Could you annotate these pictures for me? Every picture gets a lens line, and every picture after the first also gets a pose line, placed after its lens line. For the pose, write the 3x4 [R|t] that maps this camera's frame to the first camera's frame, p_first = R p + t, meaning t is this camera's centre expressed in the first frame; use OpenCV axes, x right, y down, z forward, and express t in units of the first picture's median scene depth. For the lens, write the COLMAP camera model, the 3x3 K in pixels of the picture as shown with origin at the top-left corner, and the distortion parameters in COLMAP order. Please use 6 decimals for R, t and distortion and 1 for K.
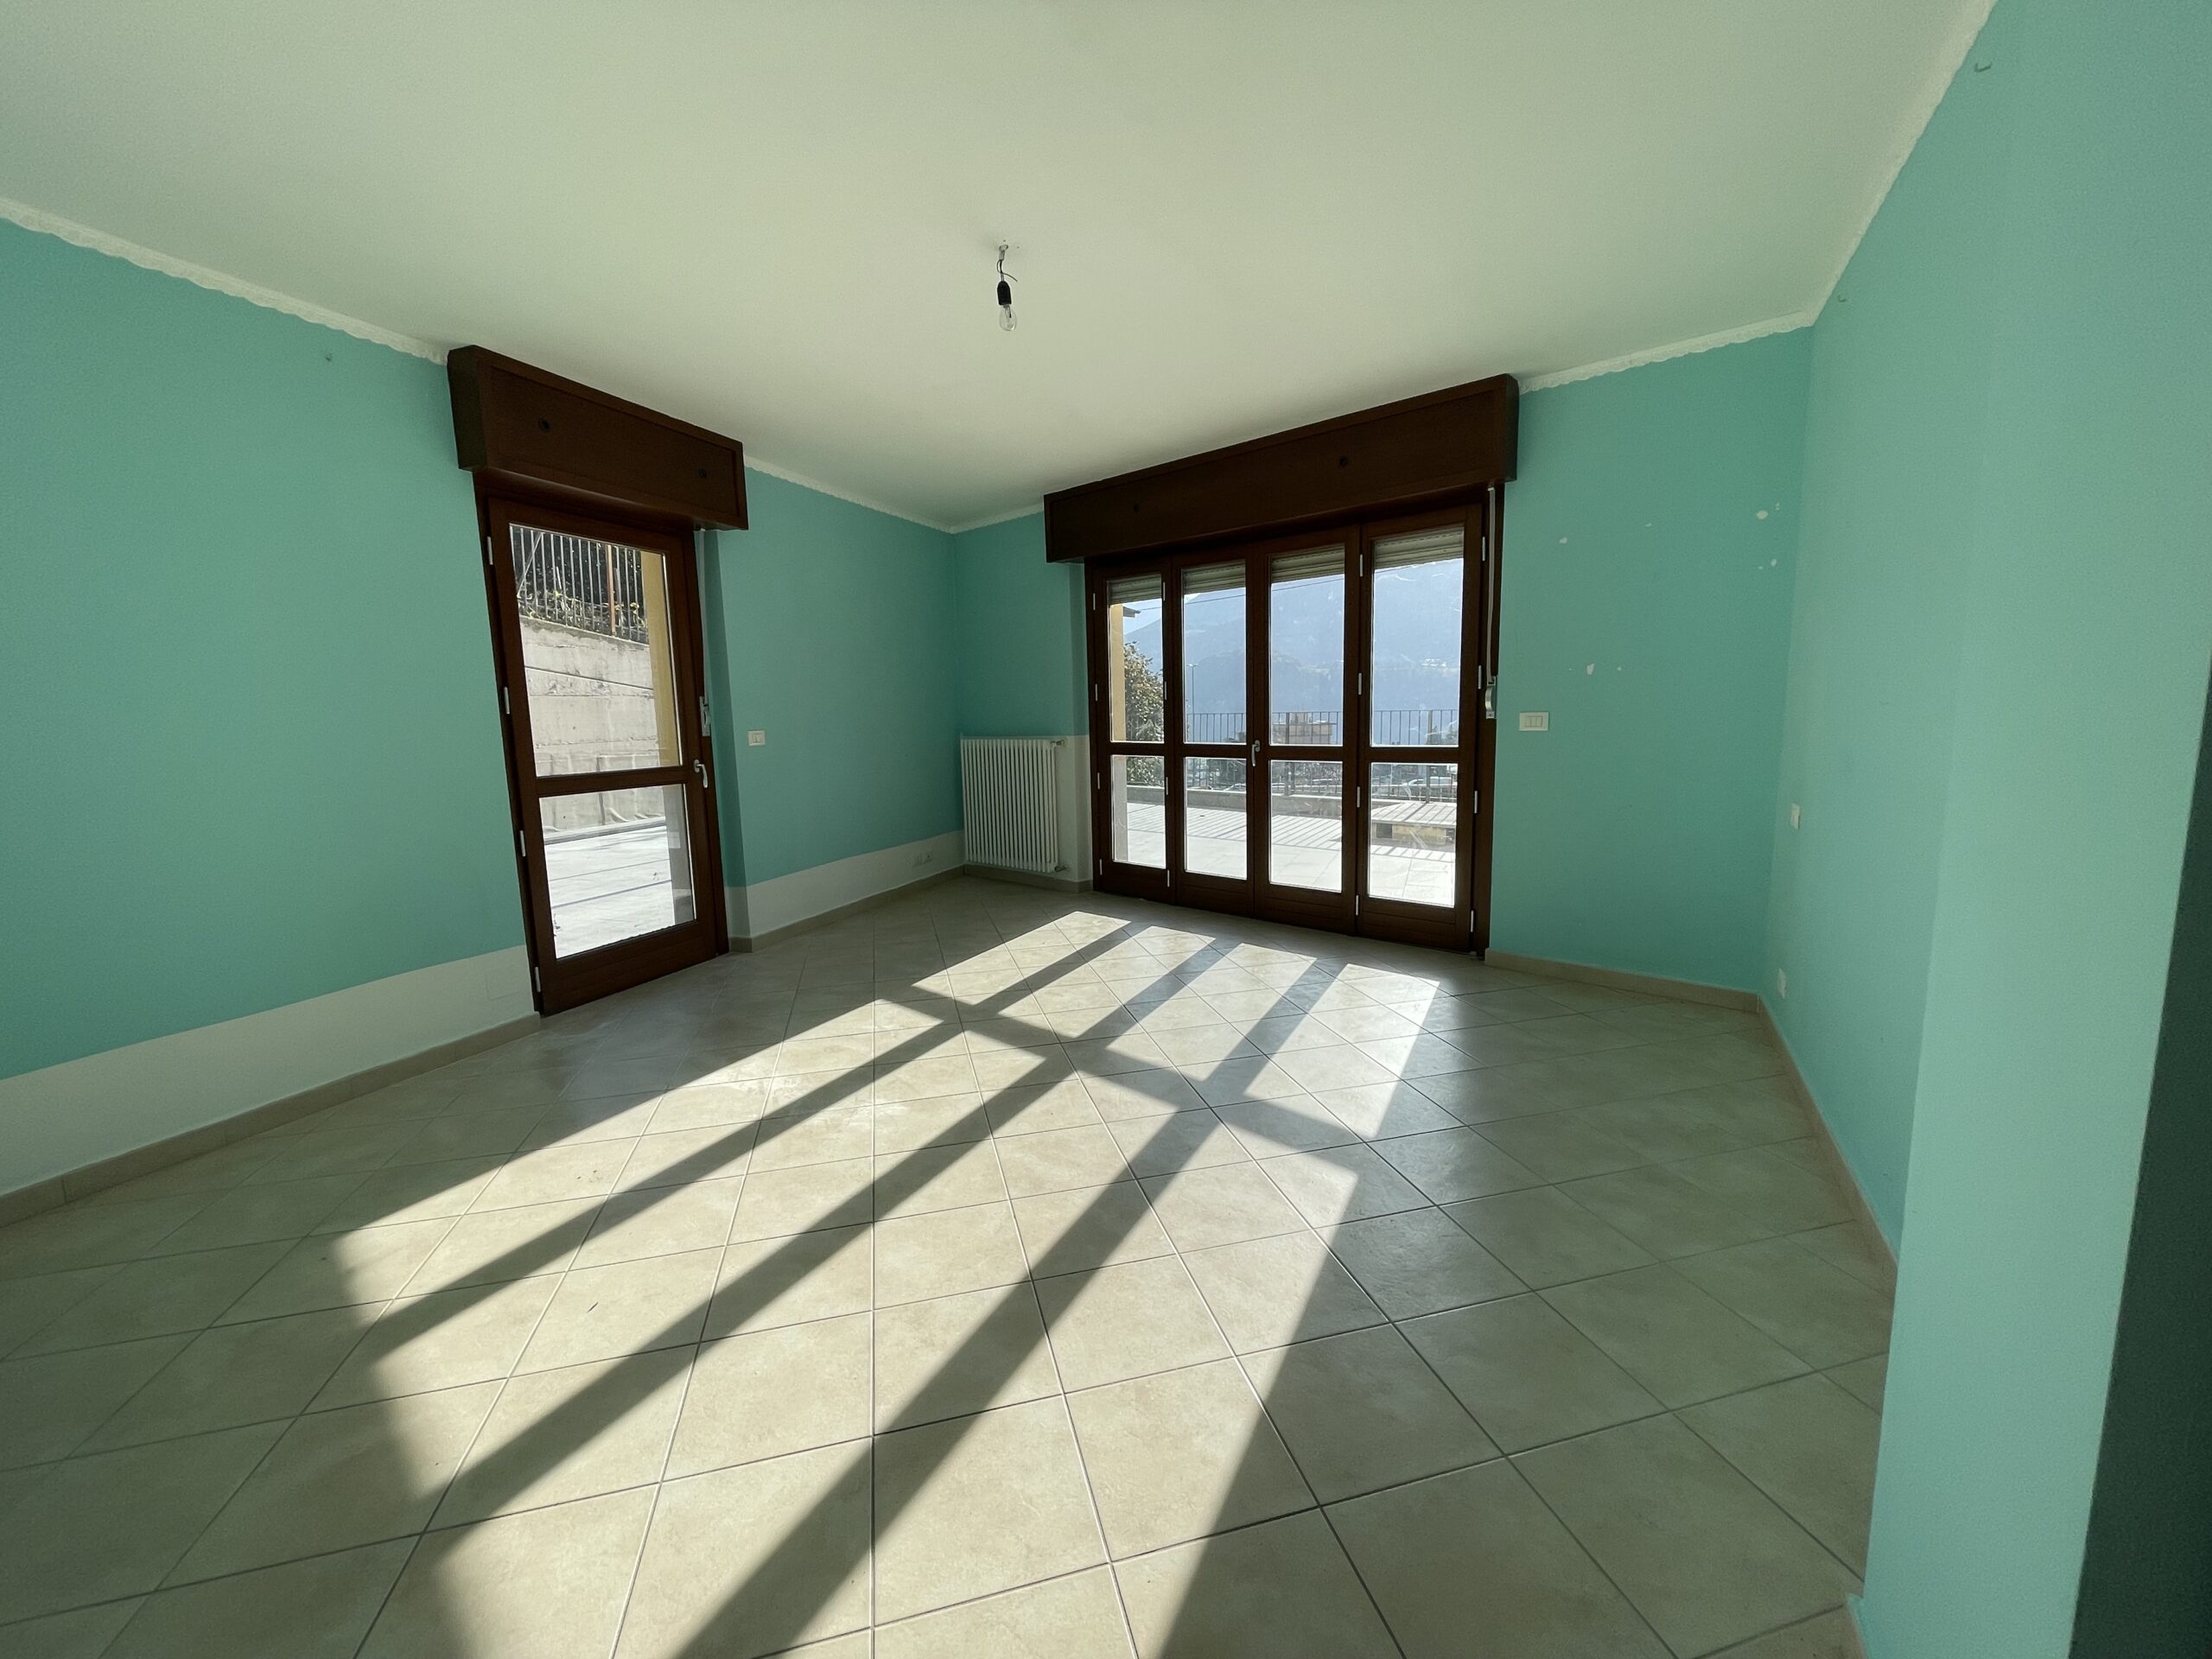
lens RADIAL K [[891.7, 0, 1112.5], [0, 891.7, 822.1], [0, 0, 1]] dist [0.000456, 0.000199]
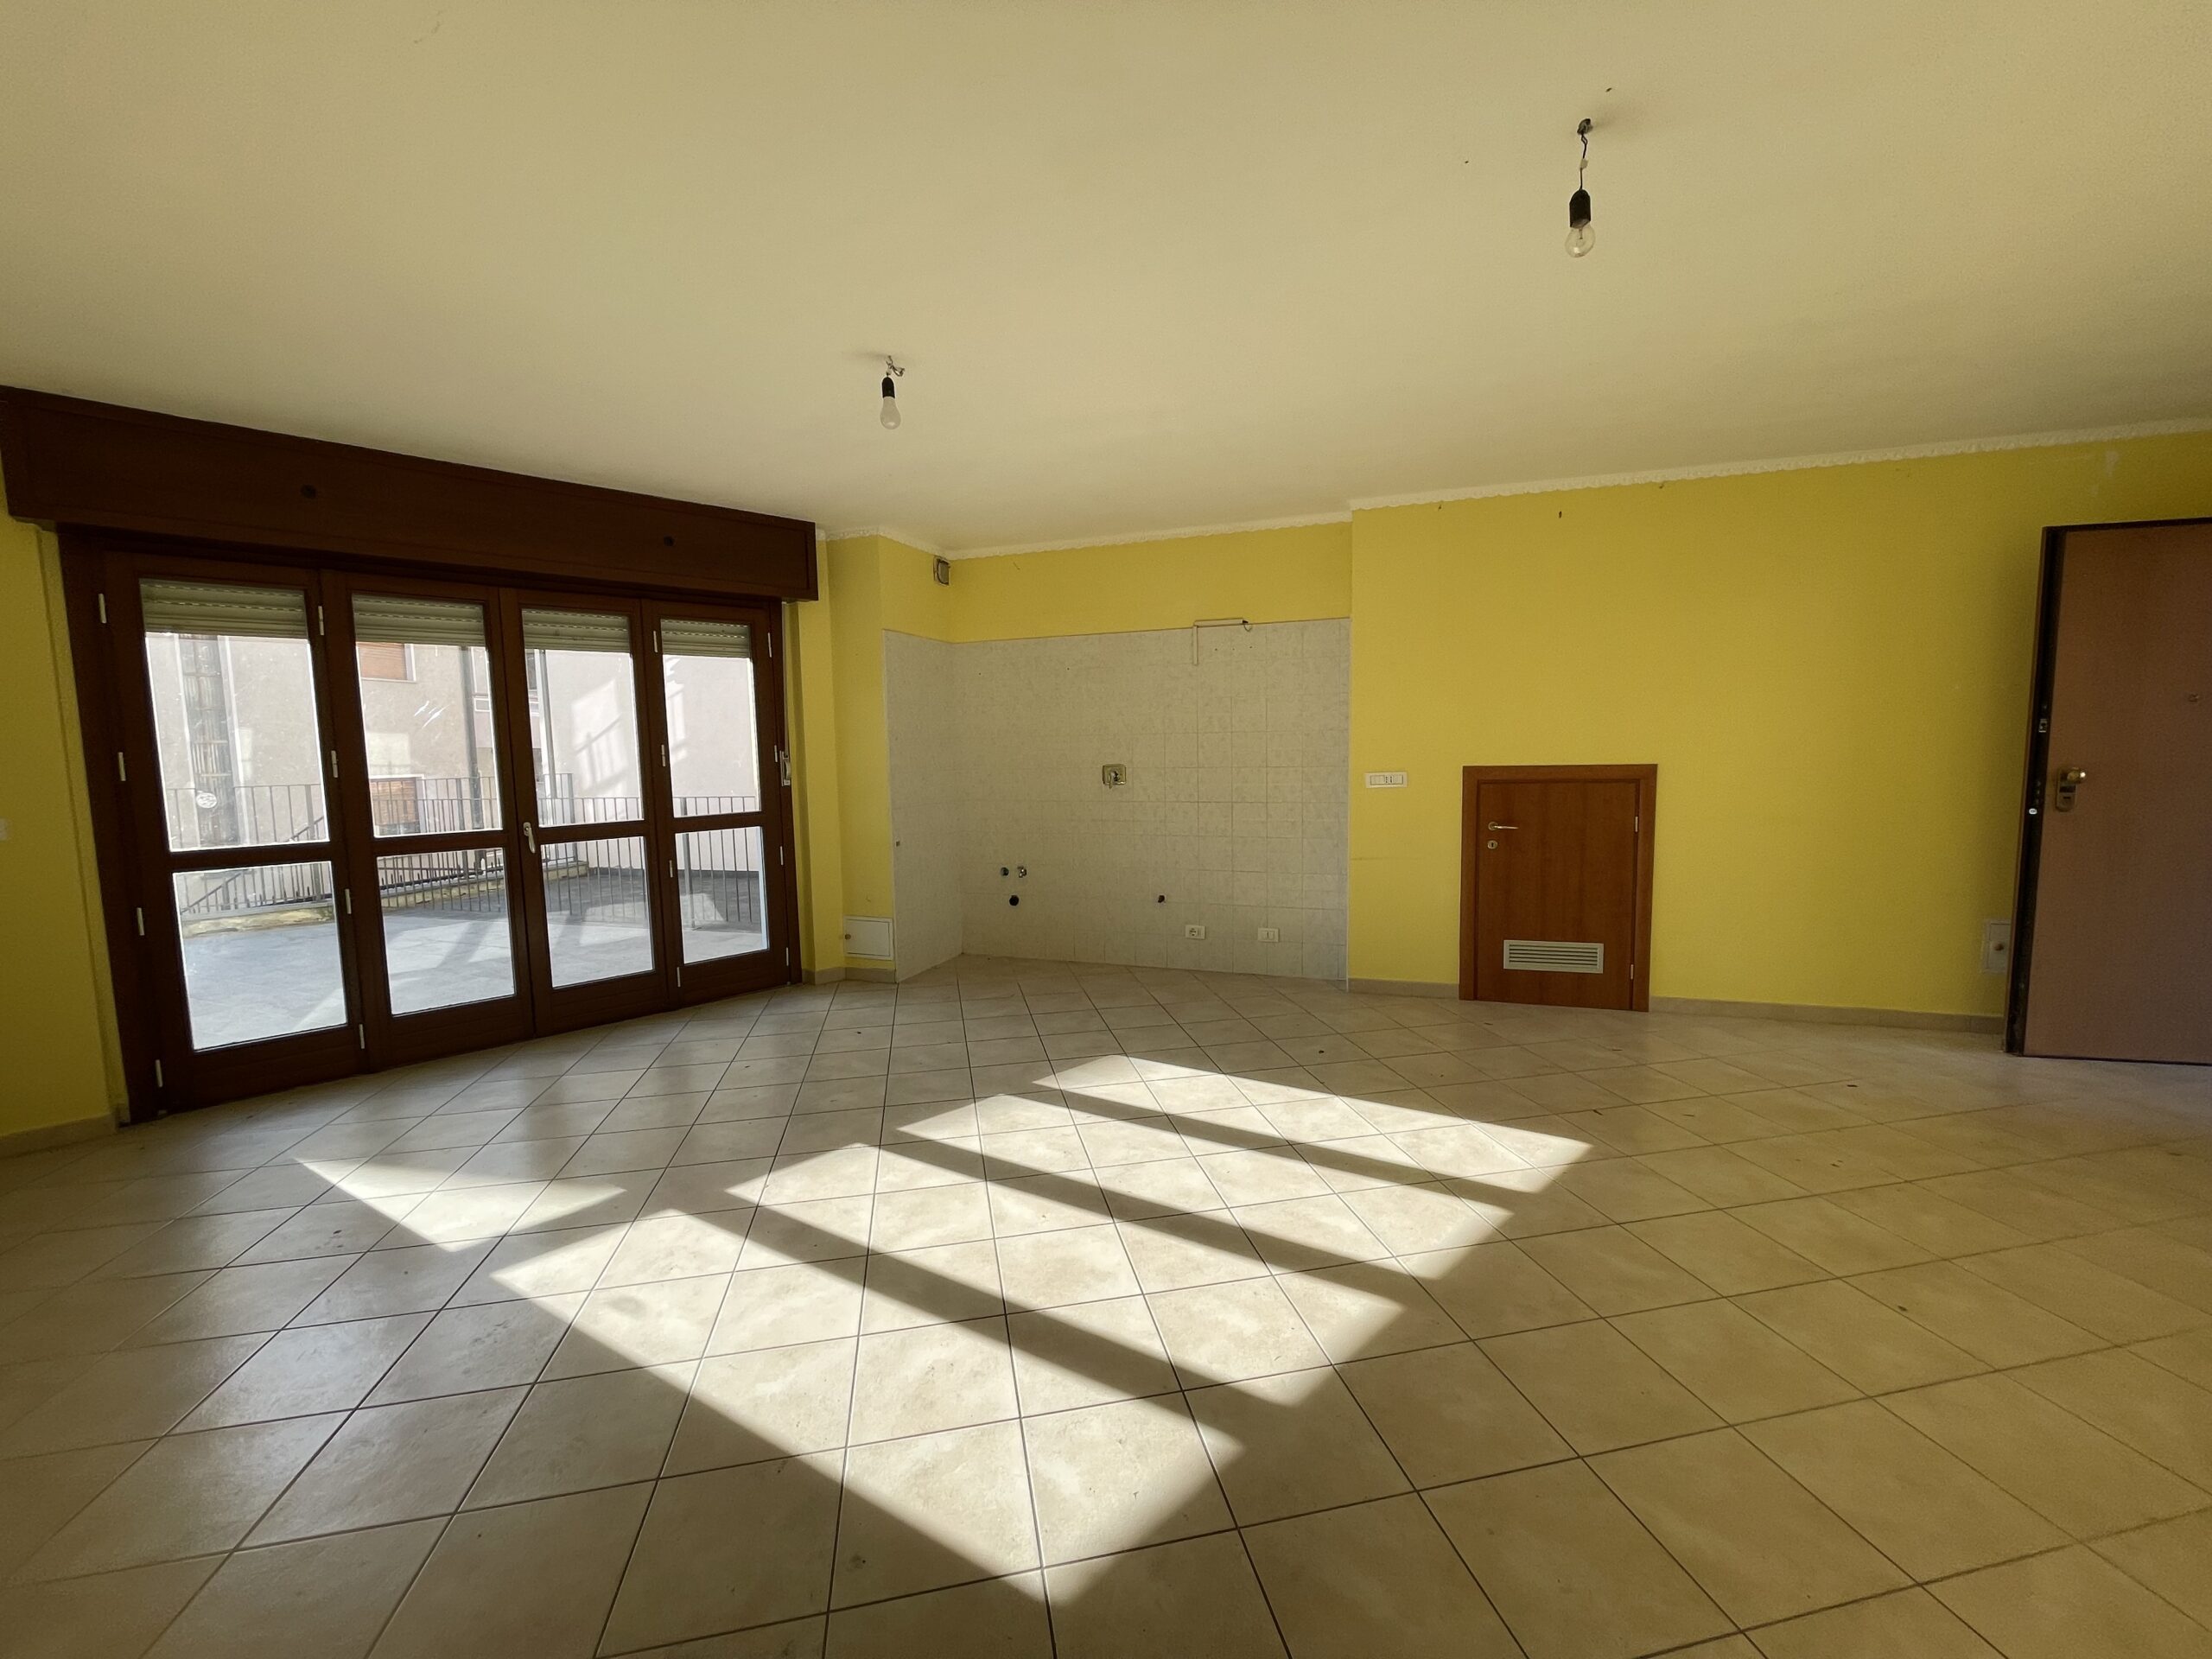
lens RADIAL K [[891.7, 0, 1112.5], [0, 891.7, 822.1], [0, 0, 1]] dist [0.000456, 0.000199]
pose [[0.050860, -0.058092, 0.997015, -0.672444], [0.155194, 0.986640, 0.049571, -0.050006], [-0.986574, 0.152209, 0.059196, 0.421492]]
